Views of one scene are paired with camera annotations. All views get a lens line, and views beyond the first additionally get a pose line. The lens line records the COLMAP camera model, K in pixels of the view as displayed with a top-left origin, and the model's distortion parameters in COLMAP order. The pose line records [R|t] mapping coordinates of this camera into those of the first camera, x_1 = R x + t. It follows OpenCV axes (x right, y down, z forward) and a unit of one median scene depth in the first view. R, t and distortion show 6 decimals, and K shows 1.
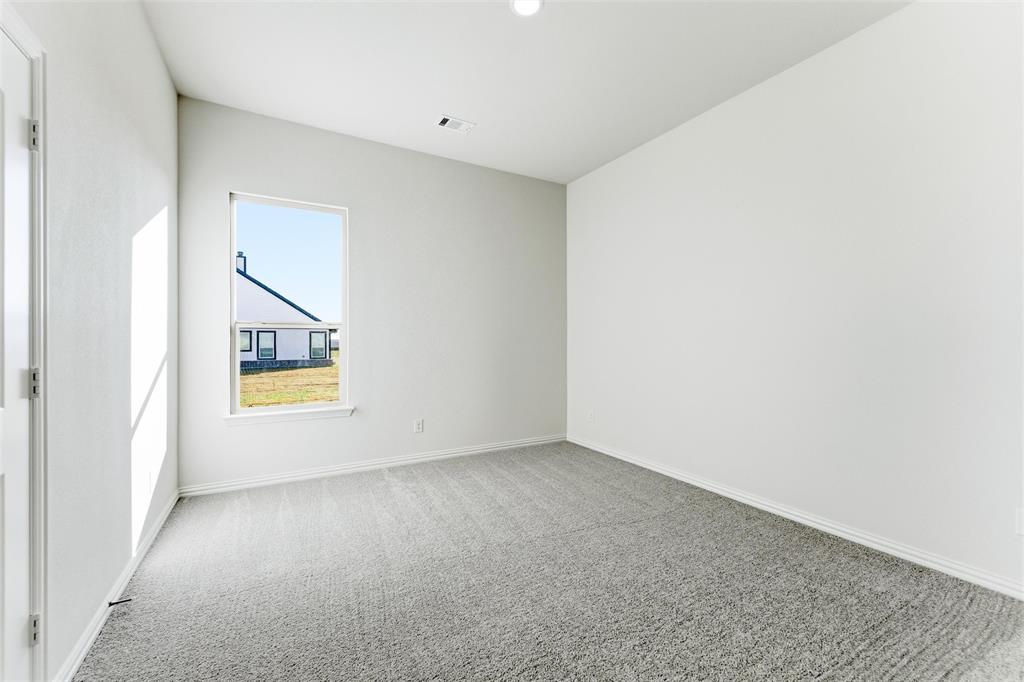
lens RADIAL K [[419.4, 0, 511.3], [0, 419.4, 342.5], [0, 0, 1]] dist [-0.000870, 0.000006]
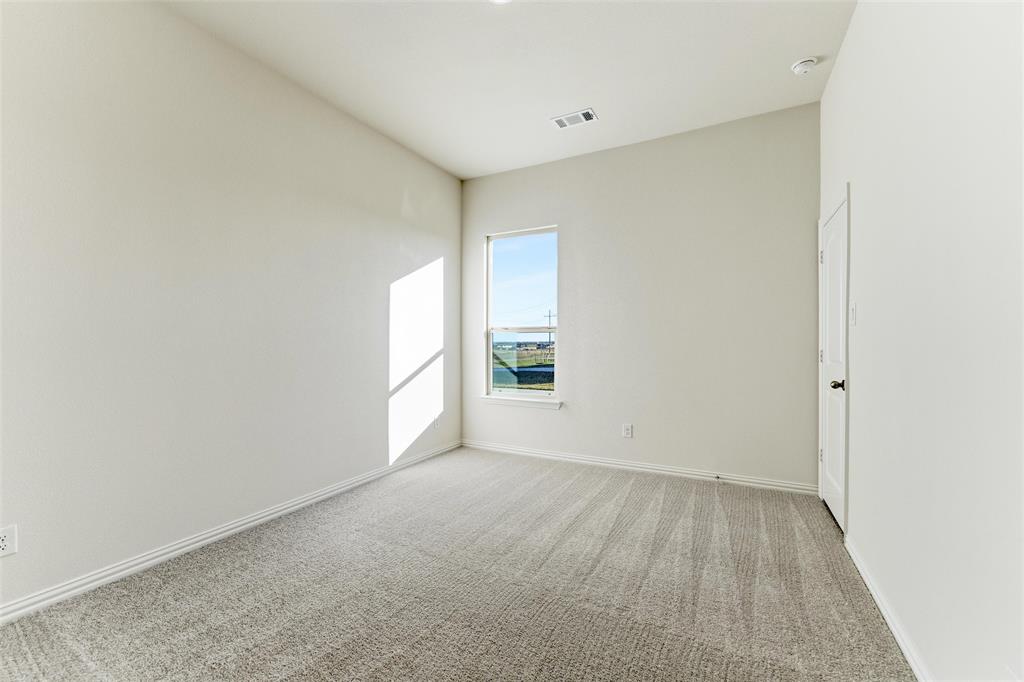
lens RADIAL K [[419.4, 0, 508.8], [0, 419.4, 339.9], [0, 0, 1]] dist [-0.000870, 0.000006]
pose [[0.518802, -0.004016, -0.854885, 0.548899], [-0.000481, 0.999987, -0.004989, -0.004870], [0.854894, 0.002999, 0.518794, 0.327919]]
